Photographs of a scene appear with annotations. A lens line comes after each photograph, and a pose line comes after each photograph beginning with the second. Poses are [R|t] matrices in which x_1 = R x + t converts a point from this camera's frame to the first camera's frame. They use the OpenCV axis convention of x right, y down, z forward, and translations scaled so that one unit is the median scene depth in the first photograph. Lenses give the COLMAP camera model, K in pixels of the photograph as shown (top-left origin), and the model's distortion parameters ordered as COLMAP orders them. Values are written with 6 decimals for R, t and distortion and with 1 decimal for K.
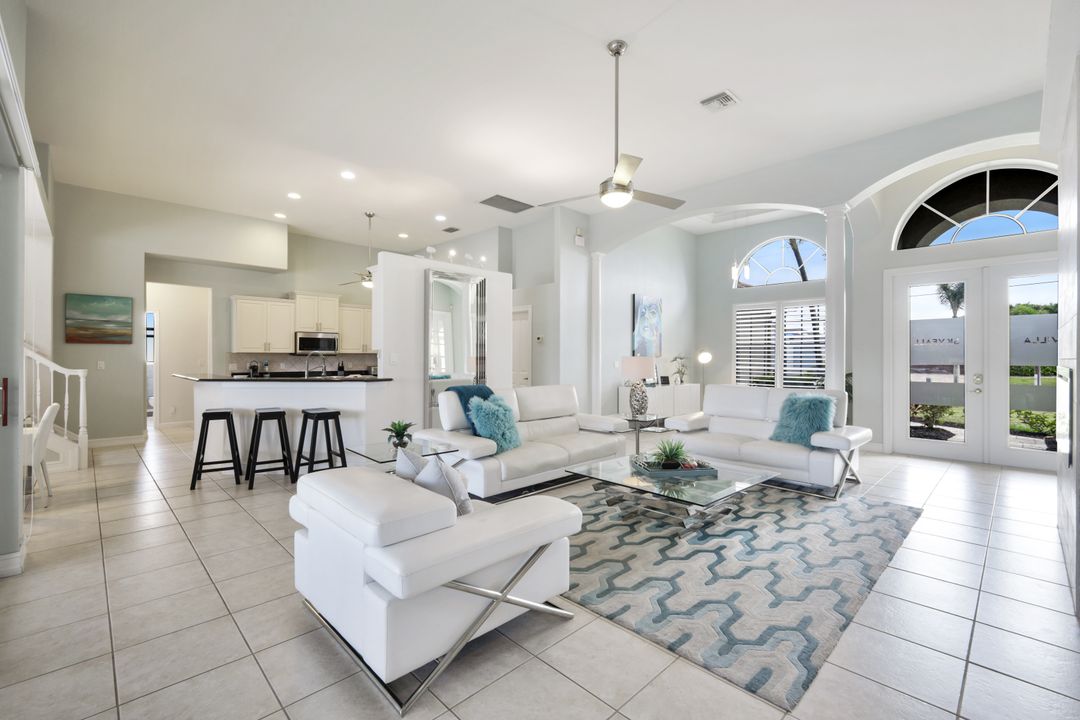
lens RADIAL K [[476.8, 0, 564.8], [0, 476.8, 367.3], [0, 0, 1]] dist [-0.001519, 0.000329]
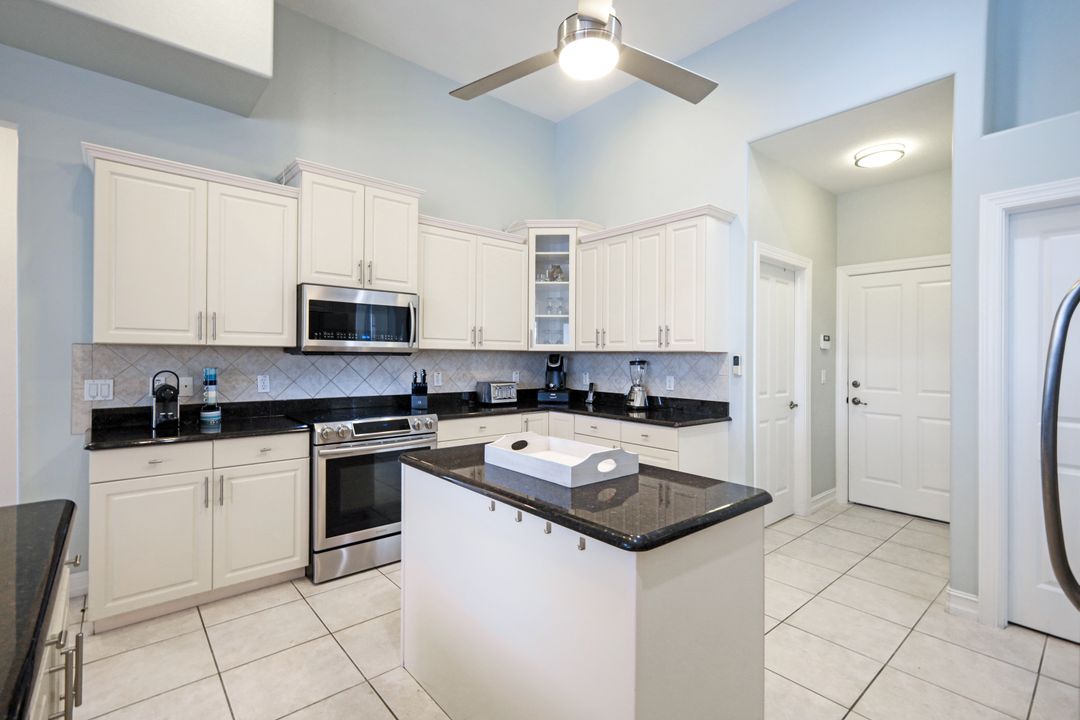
lens RADIAL K [[476.8, 0, 550.8], [0, 476.8, 351.3], [0, 0, 1]] dist [-0.001519, 0.000329]
pose [[0.995111, 0.001882, -0.098750, -0.354376], [-0.004898, 0.999529, -0.030302, -0.017393], [0.098646, 0.030637, 0.994651, 0.682720]]
